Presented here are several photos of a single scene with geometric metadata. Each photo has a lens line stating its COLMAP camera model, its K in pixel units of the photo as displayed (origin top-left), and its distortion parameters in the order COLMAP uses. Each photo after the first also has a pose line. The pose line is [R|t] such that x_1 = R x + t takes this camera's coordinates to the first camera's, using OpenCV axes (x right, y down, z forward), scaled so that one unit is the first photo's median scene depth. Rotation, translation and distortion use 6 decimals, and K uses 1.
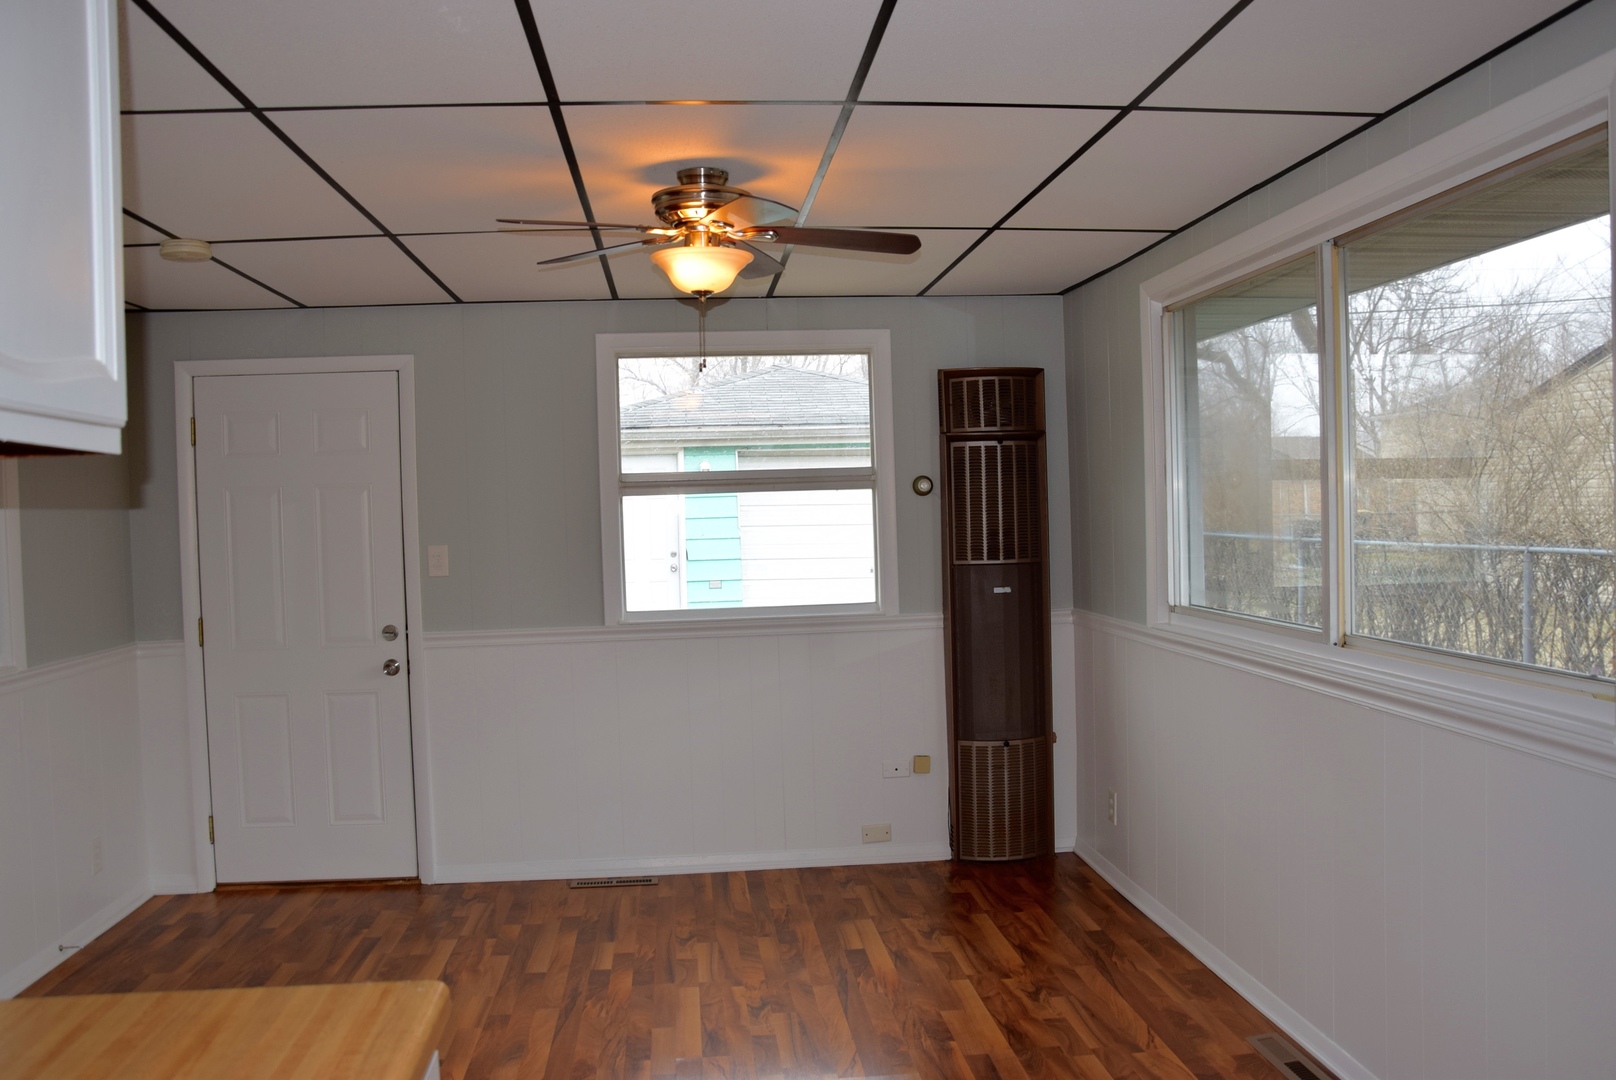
lens RADIAL K [[1279.3, 0, 808.0], [0, 1279.3, 540.0], [0, 0, 1]] dist [-0.150865, 0.119885]
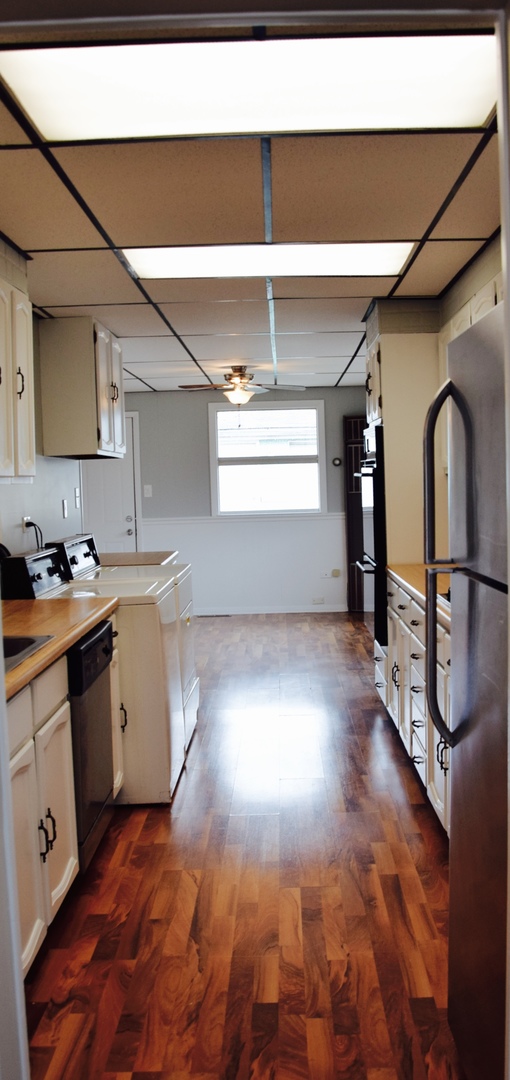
lens RADIAL K [[931.2, 0, 255.0], [0, 931.2, 540.0], [0, 0, 1]] dist [-0.001963, 0.000030]
pose [[0.992770, 0.010188, -0.119596, 0.155059], [-0.004892, 0.998998, 0.044490, 0.030799], [0.119929, -0.043583, 0.991825, -0.871402]]
